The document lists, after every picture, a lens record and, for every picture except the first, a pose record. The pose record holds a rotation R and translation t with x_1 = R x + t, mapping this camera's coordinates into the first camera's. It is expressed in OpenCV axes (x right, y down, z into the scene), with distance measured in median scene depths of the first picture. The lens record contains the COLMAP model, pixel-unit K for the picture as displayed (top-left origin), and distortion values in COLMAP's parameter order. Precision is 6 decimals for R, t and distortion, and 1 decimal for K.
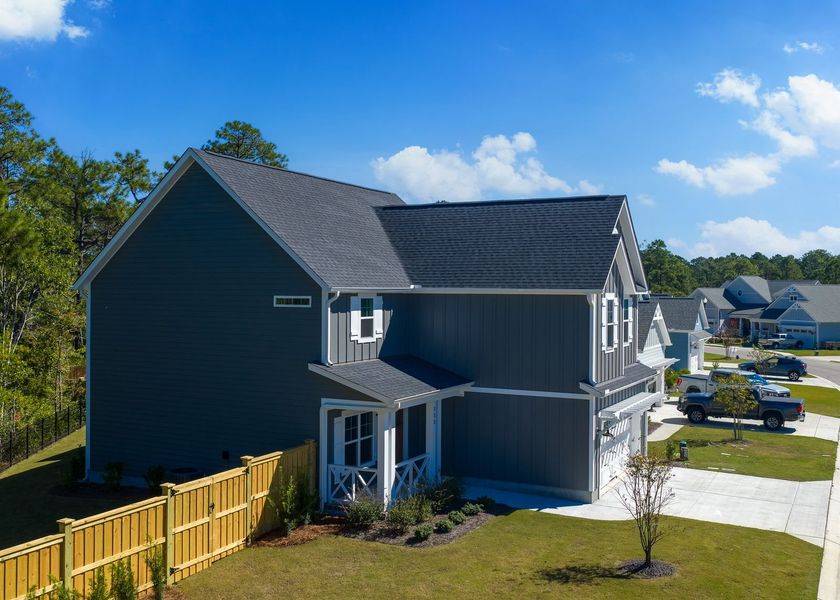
lens RADIAL K [[857.8, 0, 386.2], [0, 857.8, 288.2], [0, 0, 1]] dist [0.016193, 0.000000]
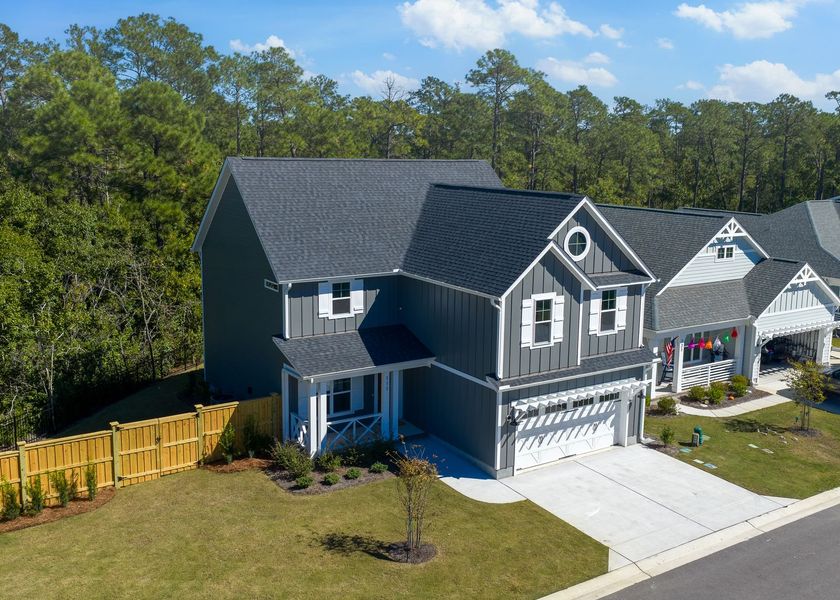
lens RADIAL K [[811.2, 0, 404.4], [0, 811.2, 273.1], [0, 0, 1]] dist [0.006890, 0.000000]
pose [[0.871204, 0.077056, -0.484835, 0.657560], [-0.002871, 0.988387, 0.151929, -0.189960], [0.490912, -0.130970, 0.861308, 0.051331]]
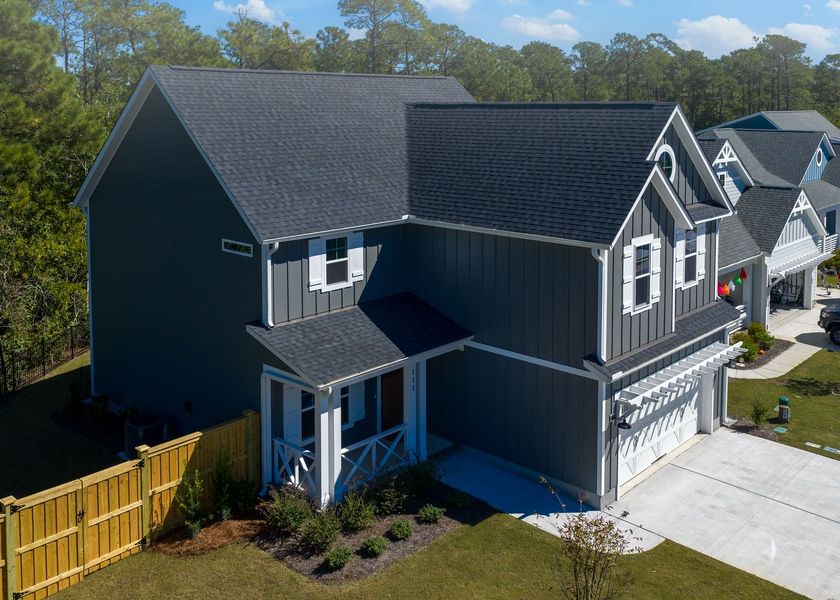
lens RADIAL K [[811.2, 0, 388.1], [0, 811.2, 151.3], [0, 0, 1]] dist [0.006890, 0.000000]
pose [[0.962164, 0.003902, -0.272442, 0.262915], [0.013180, 0.998060, 0.060841, -0.131007], [0.272151, -0.062130, 0.960247, 0.260074]]
